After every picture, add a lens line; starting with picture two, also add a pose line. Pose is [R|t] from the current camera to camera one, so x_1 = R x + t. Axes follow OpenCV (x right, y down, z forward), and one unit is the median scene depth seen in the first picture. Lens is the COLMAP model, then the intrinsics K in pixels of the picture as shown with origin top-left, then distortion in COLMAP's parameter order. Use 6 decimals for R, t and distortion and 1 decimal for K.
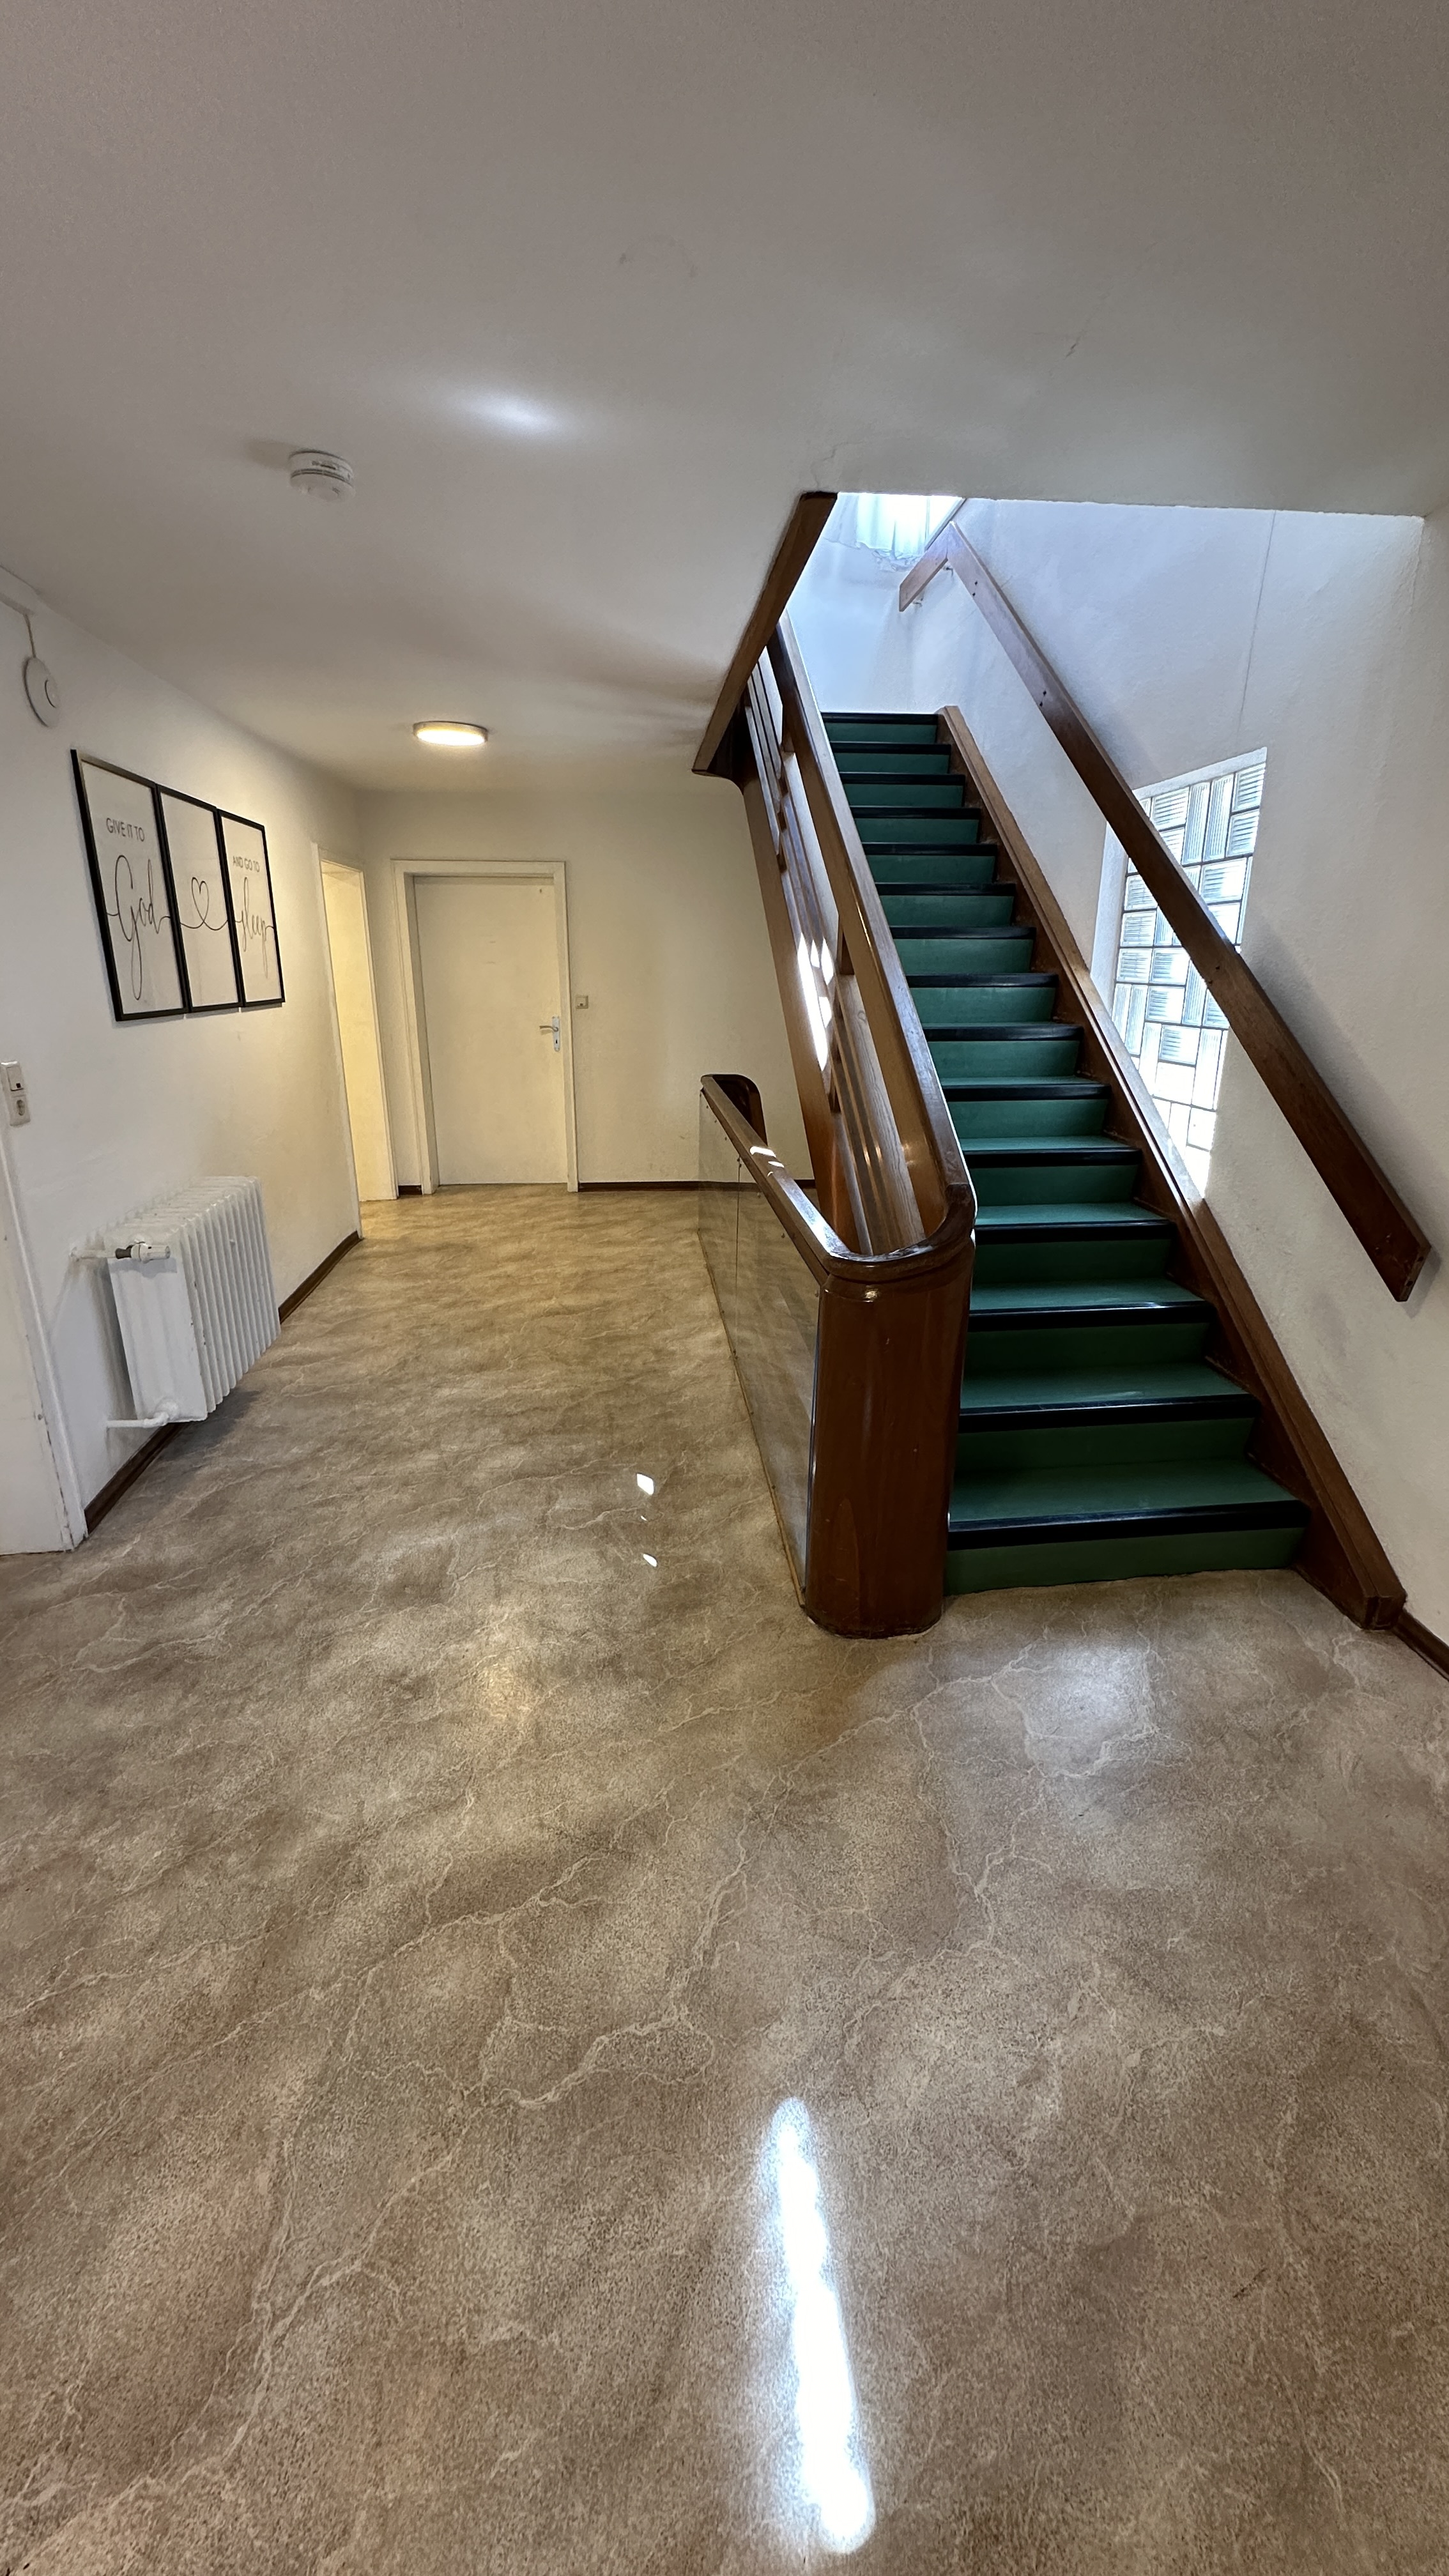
lens RADIAL K [[1027.1, 0, 730.4], [0, 1027.1, 1287.6], [0, 0, 1]] dist [0.001817, -0.000229]
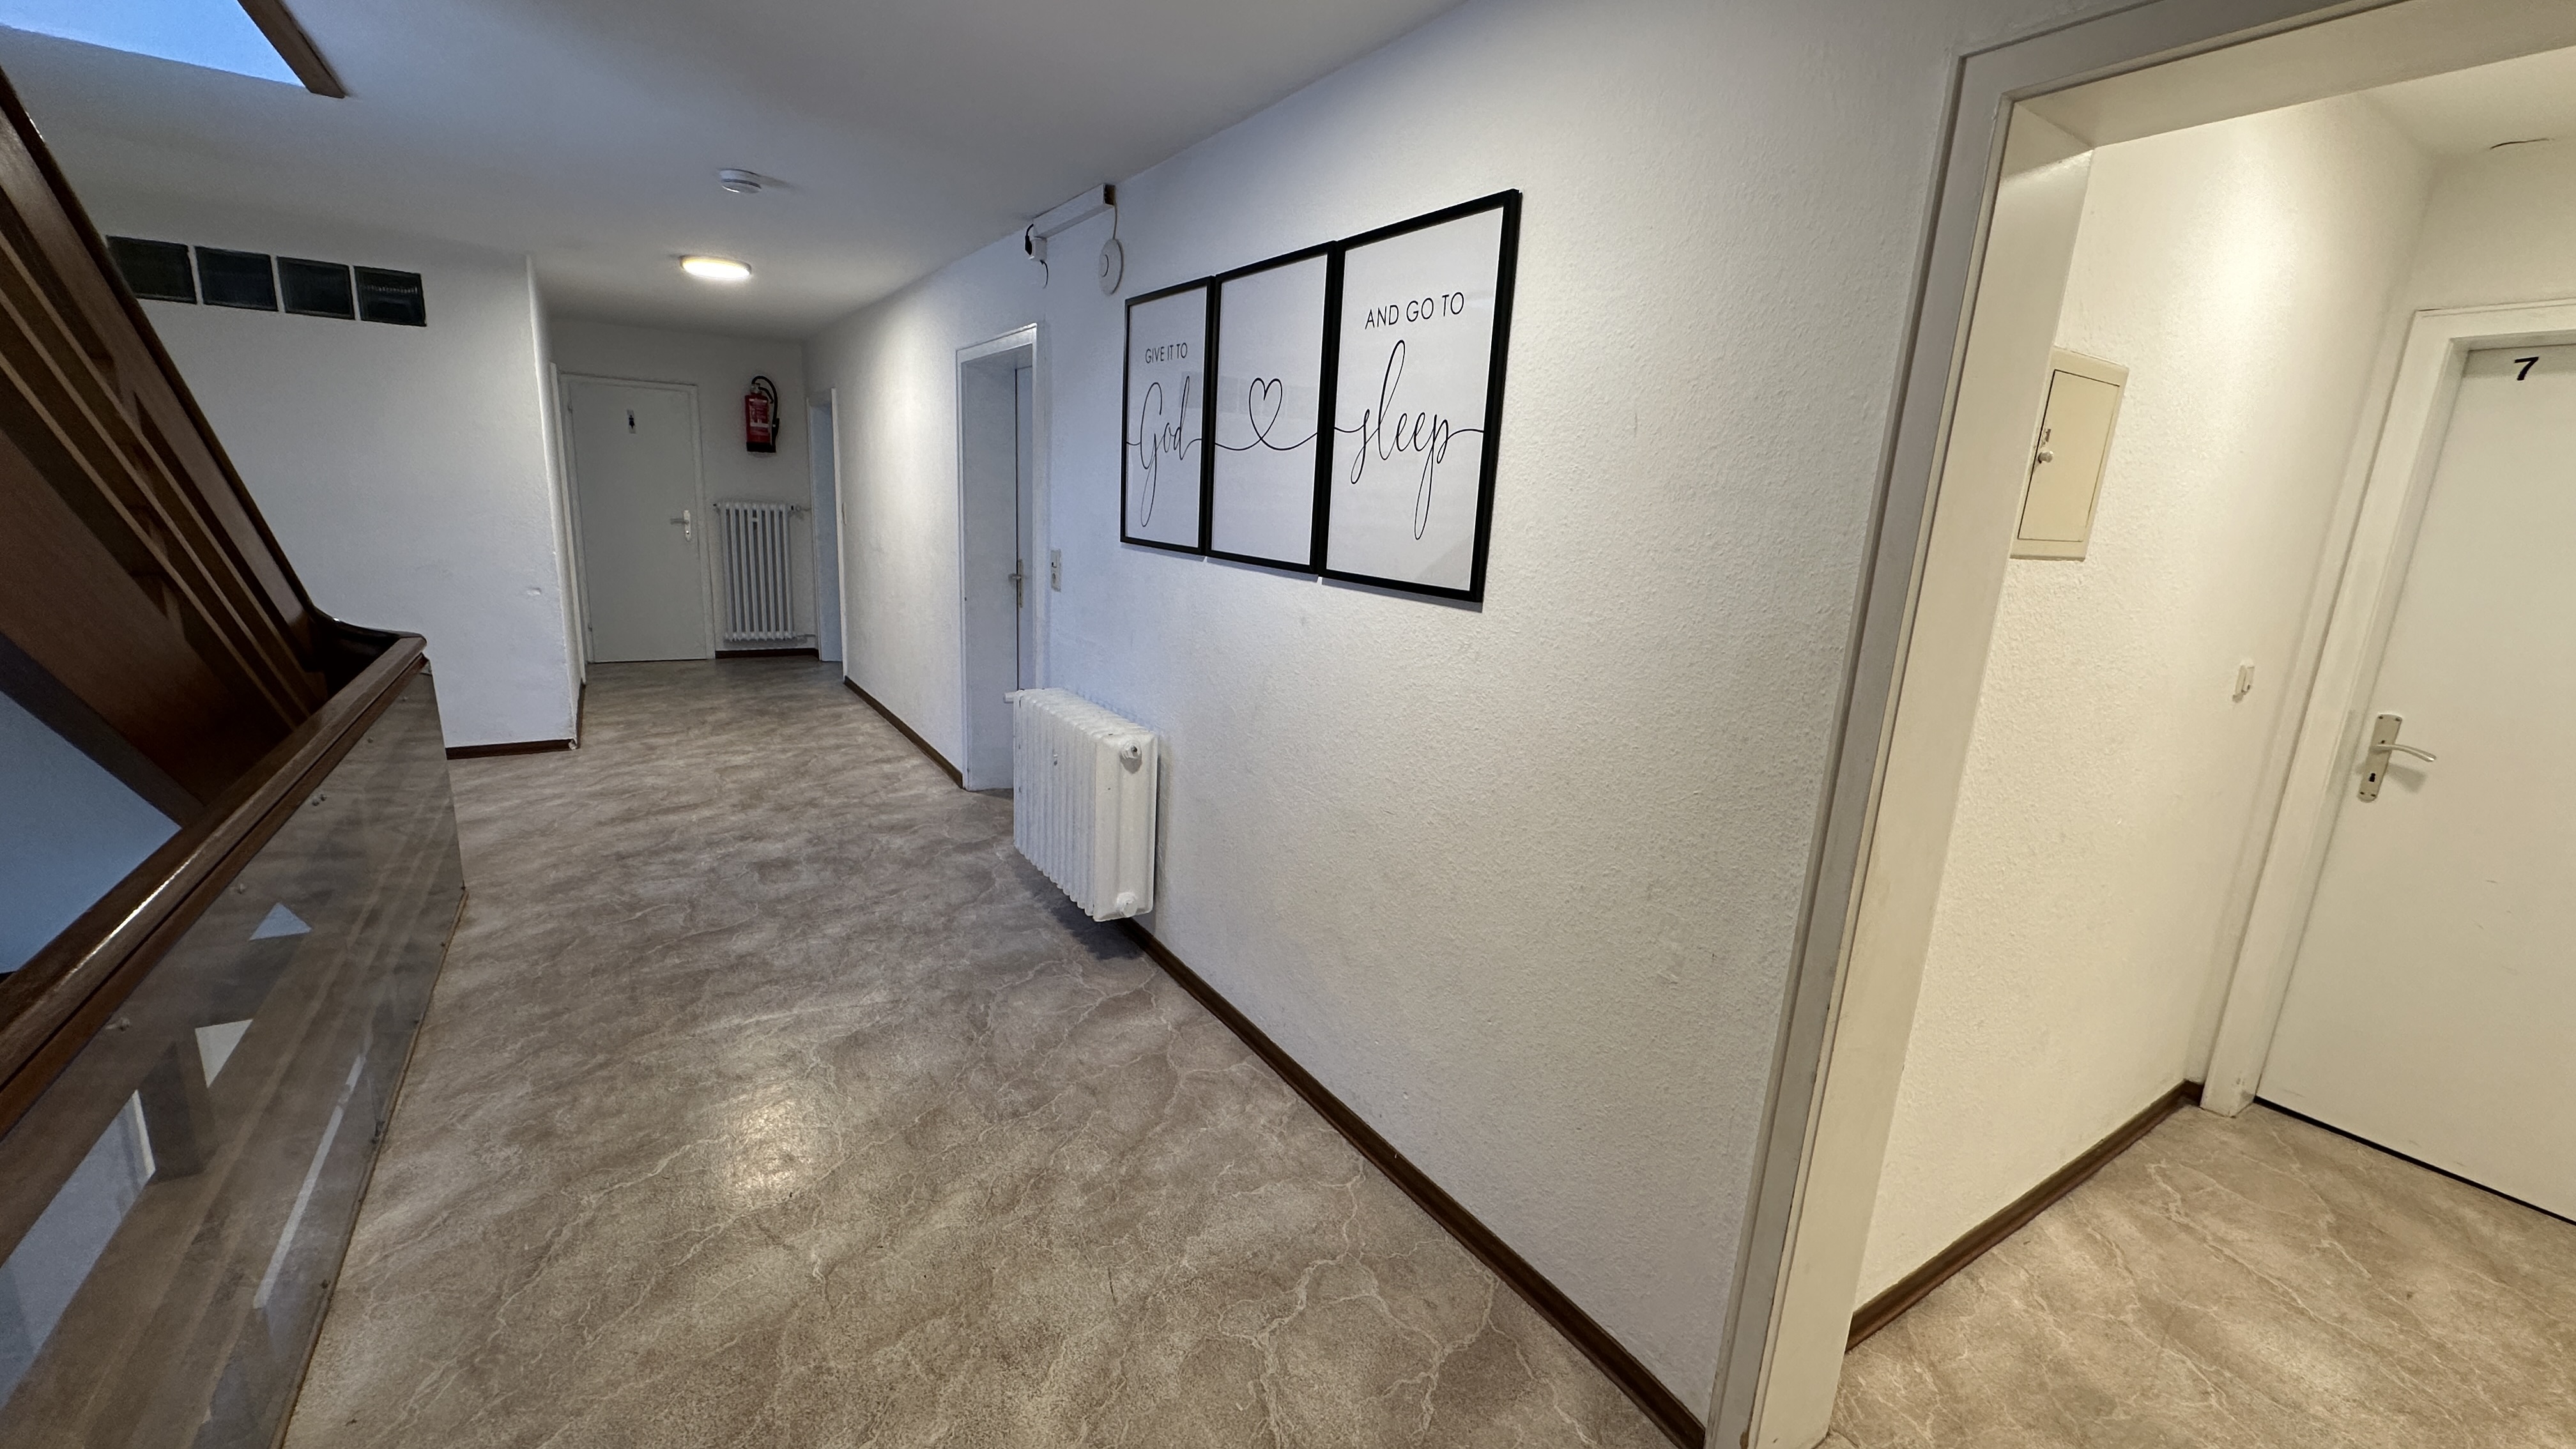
lens RADIAL K [[1027.1, 0, 1289.2], [0, 1027.1, 730.1], [0, 0, 1]] dist [0.001817, -0.000229]
pose [[-0.891331, 0.053233, -0.450217, -0.243732], [-0.187416, 0.860984, 0.472844, -0.595874], [0.412801, 0.505838, -0.757445, 1.875186]]
